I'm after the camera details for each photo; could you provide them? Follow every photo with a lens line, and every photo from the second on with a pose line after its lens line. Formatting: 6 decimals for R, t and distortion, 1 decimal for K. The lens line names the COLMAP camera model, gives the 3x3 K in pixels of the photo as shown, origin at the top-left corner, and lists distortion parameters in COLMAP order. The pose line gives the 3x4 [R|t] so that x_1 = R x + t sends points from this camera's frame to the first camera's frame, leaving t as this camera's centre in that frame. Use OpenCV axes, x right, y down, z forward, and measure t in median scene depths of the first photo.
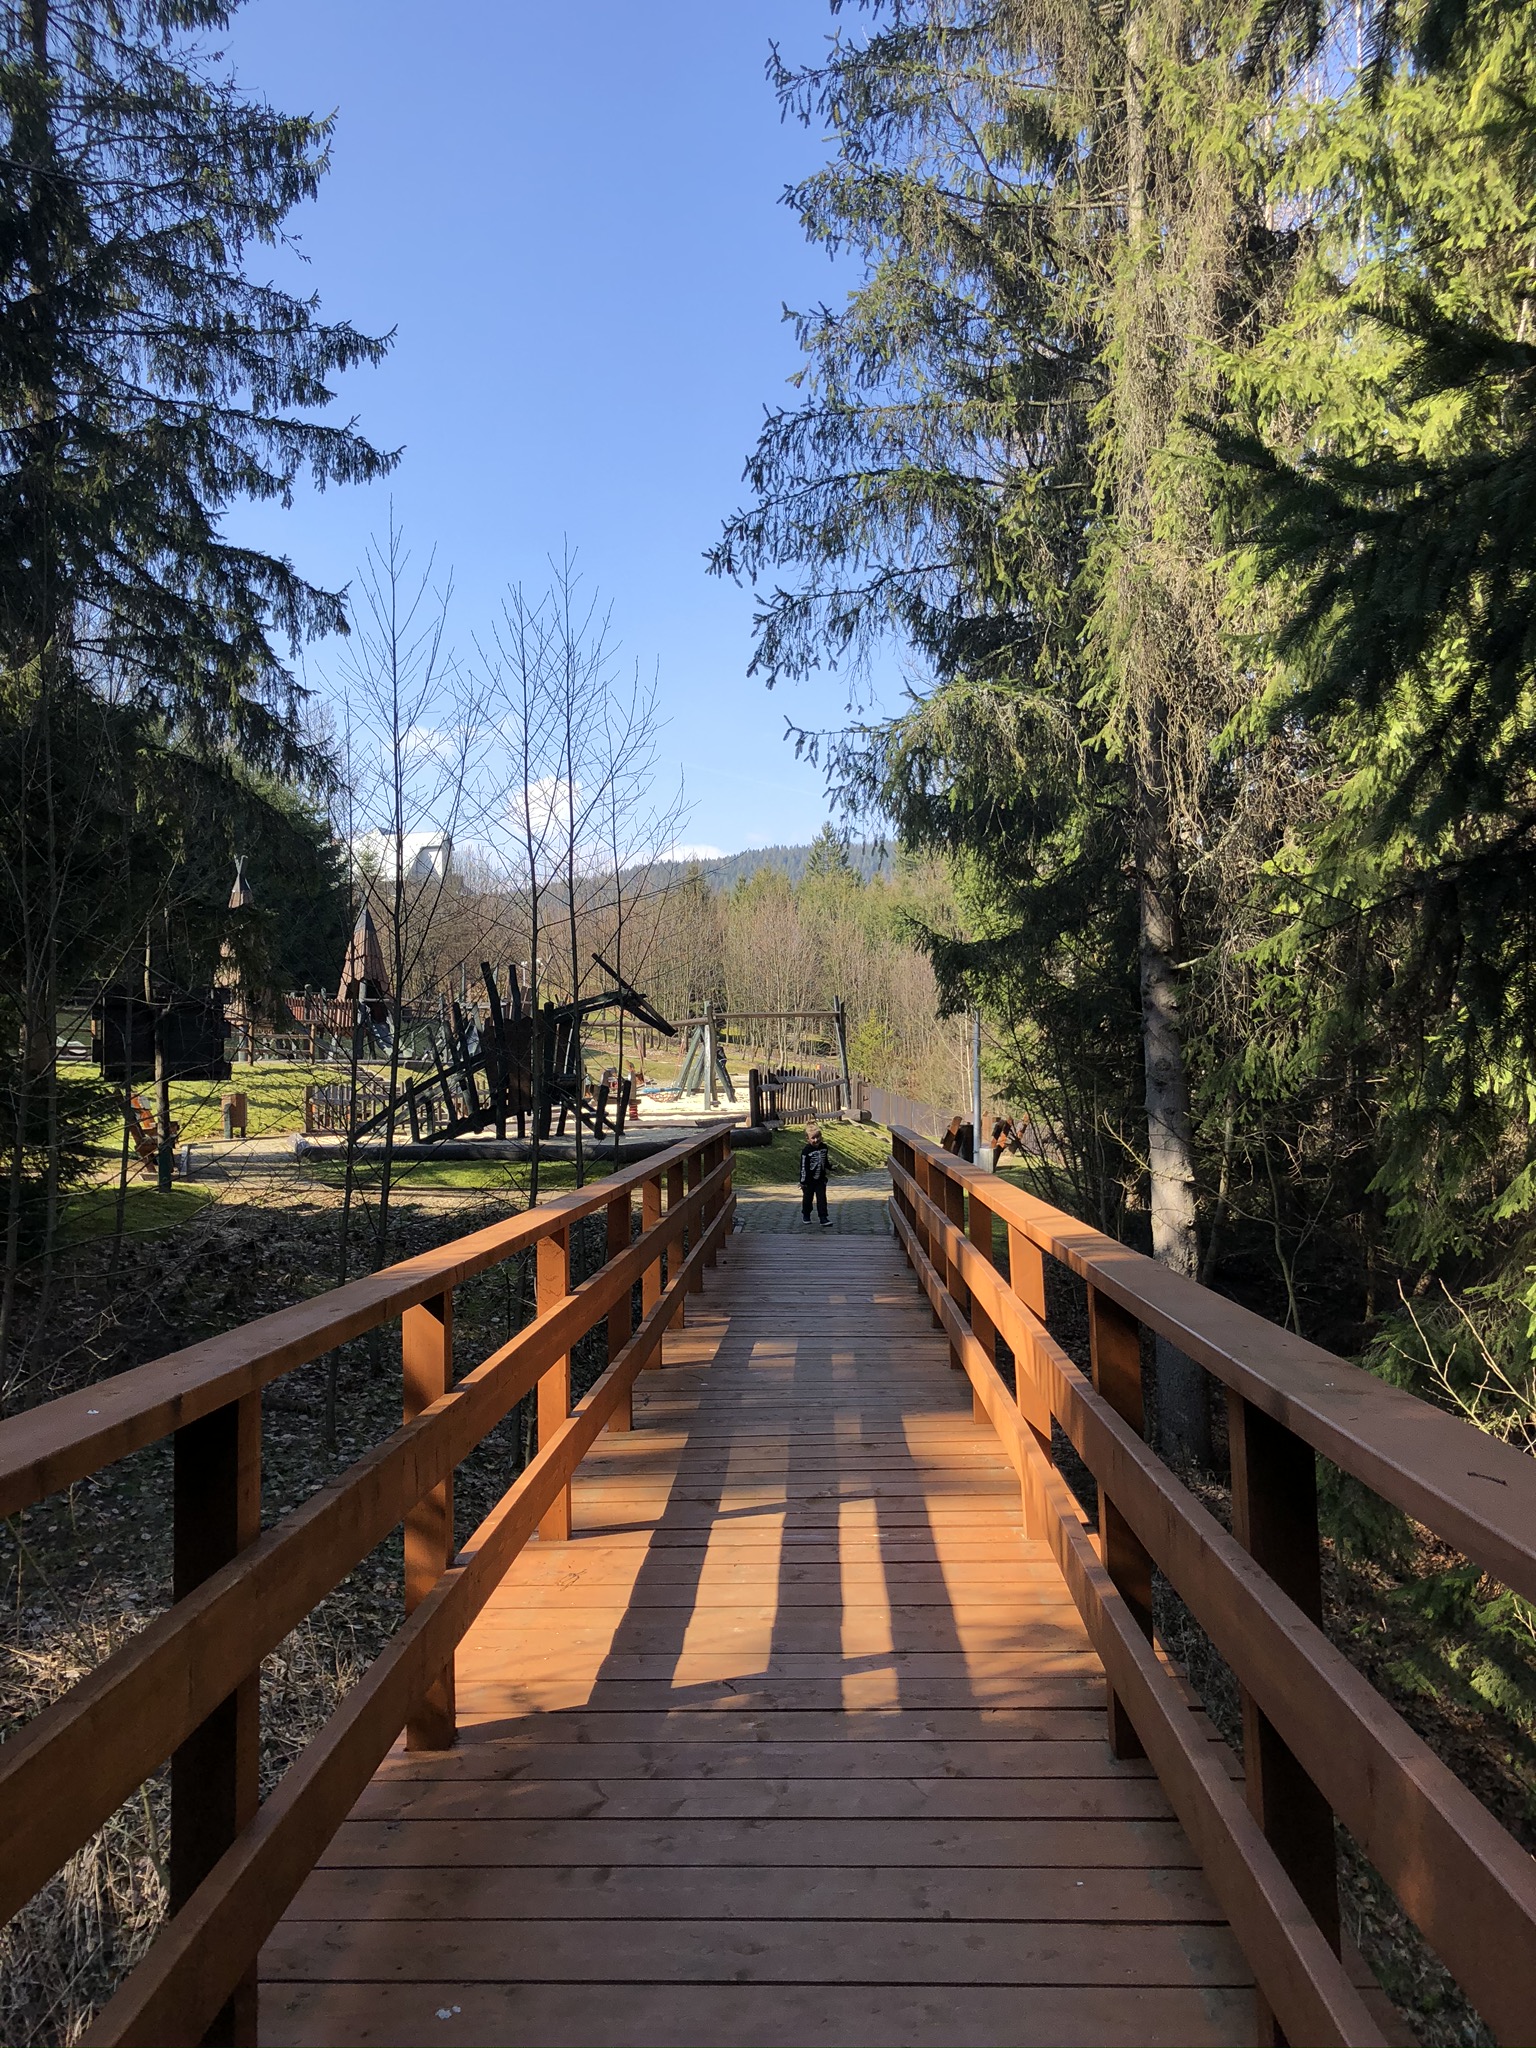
lens RADIAL K [[1679.8, 0, 768.0], [0, 1679.8, 1024.0], [0, 0, 1]] dist [0.064504, 0.000205]
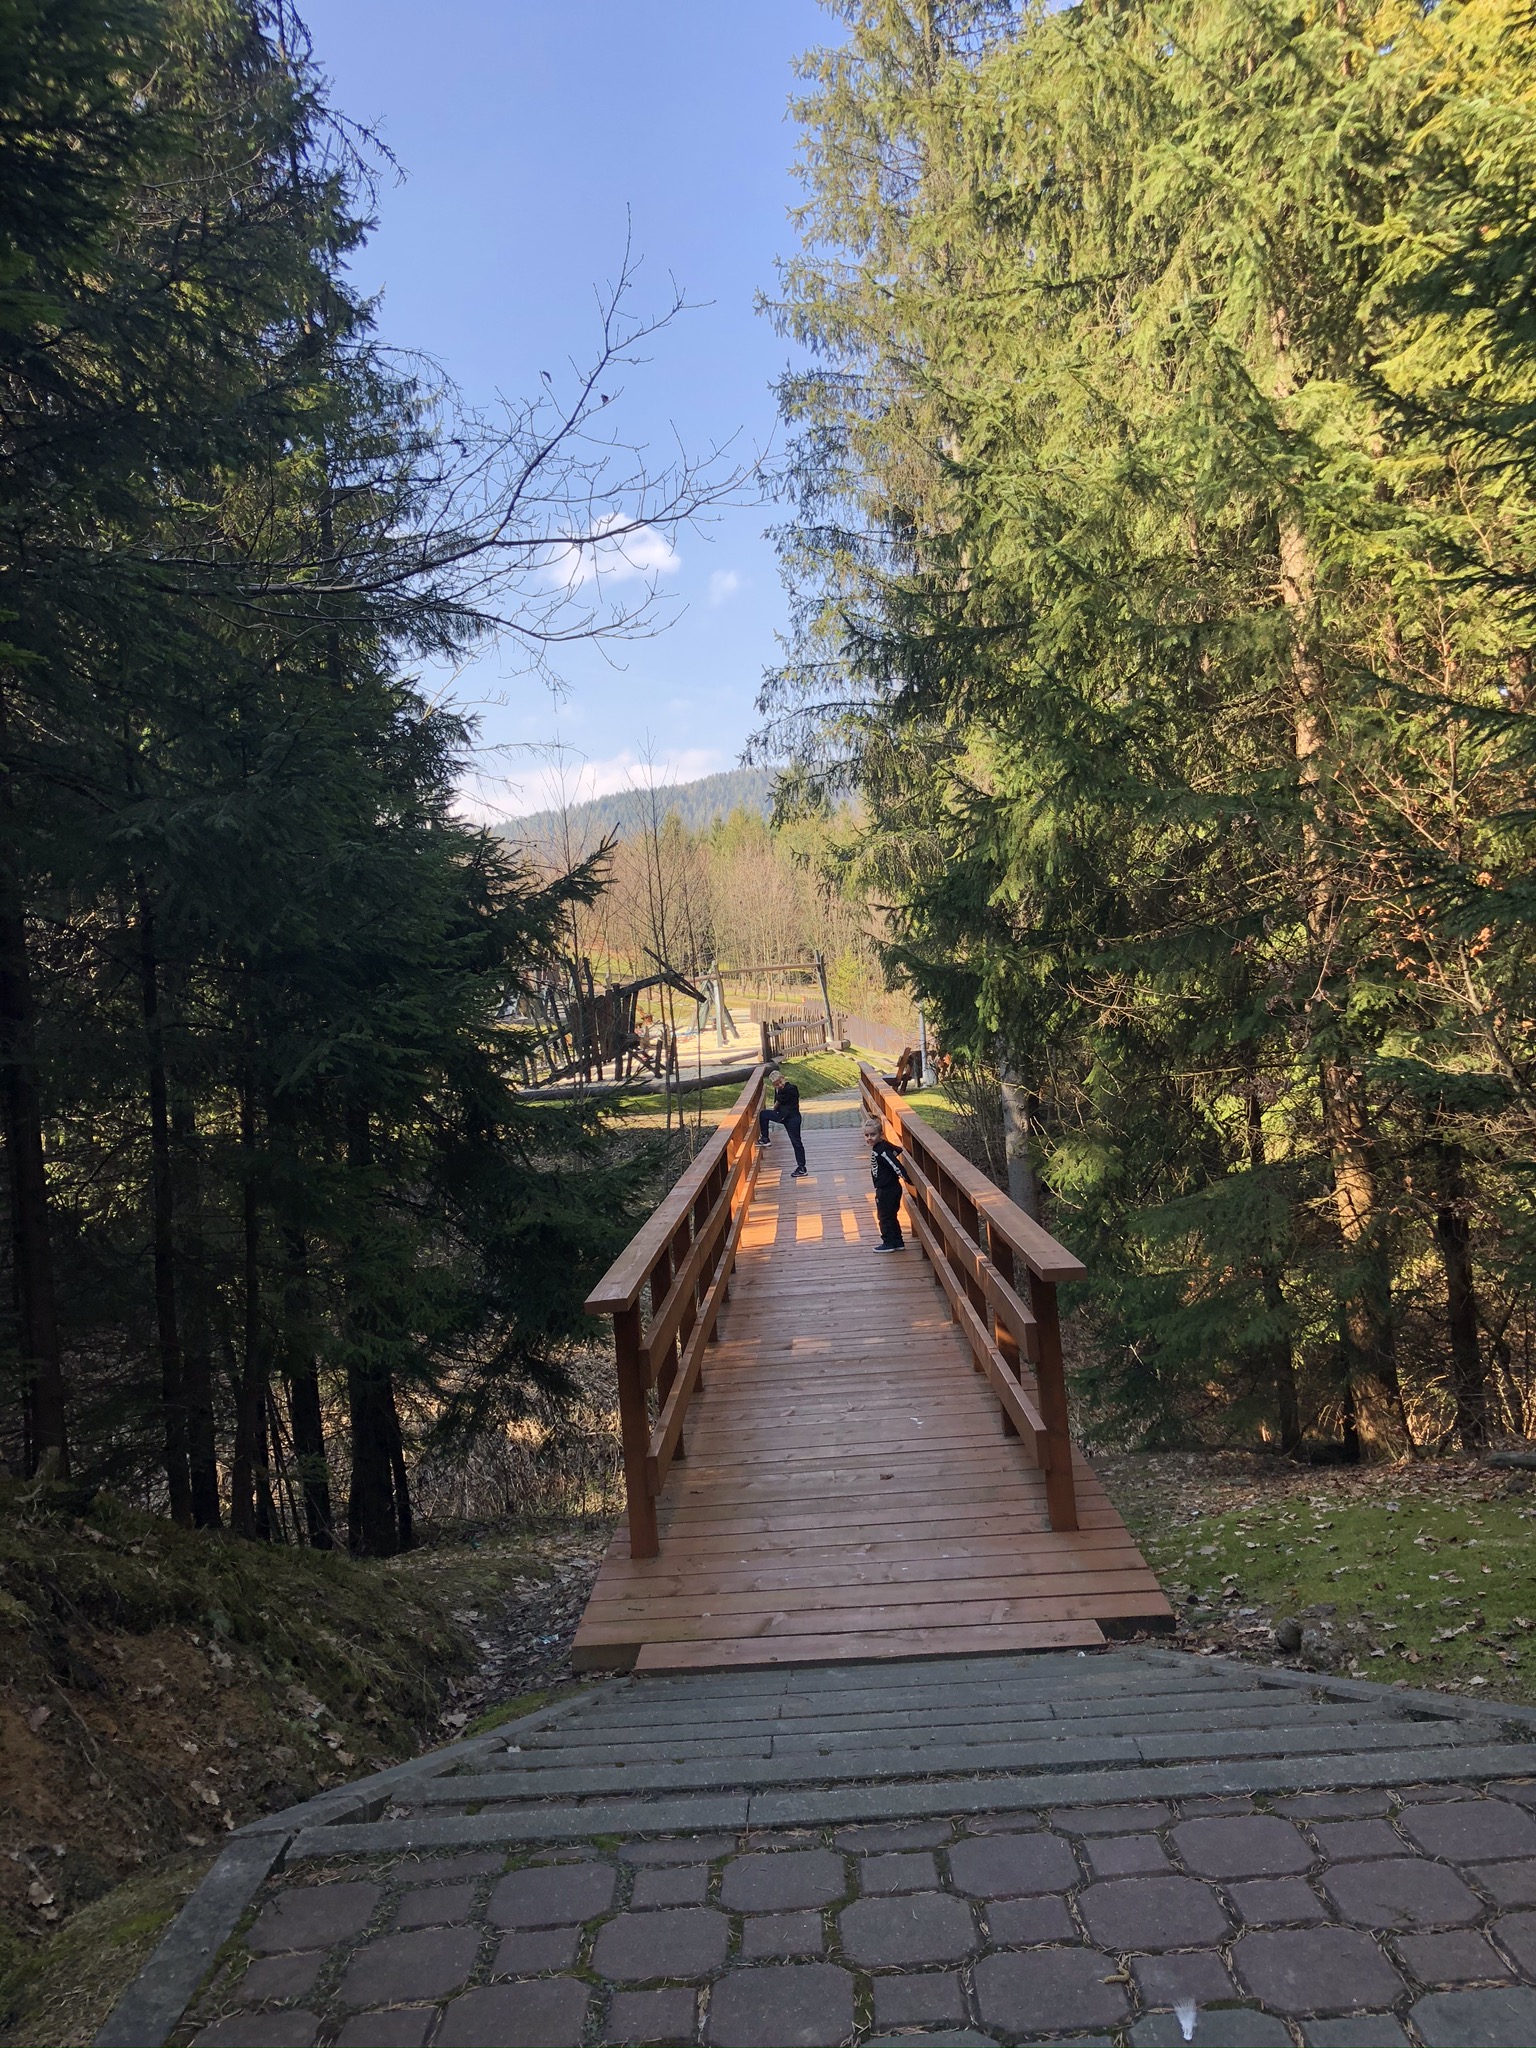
lens RADIAL K [[1661.9, 0, 768.0], [0, 1661.9, 1024.0], [0, 0, 1]] dist [-0.000415, -0.000039]
pose [[0.998028, -0.061850, 0.010719, -0.021881], [0.061282, 0.997014, 0.046983, -0.039997], [-0.013593, -0.046234, 0.998838, -0.426374]]
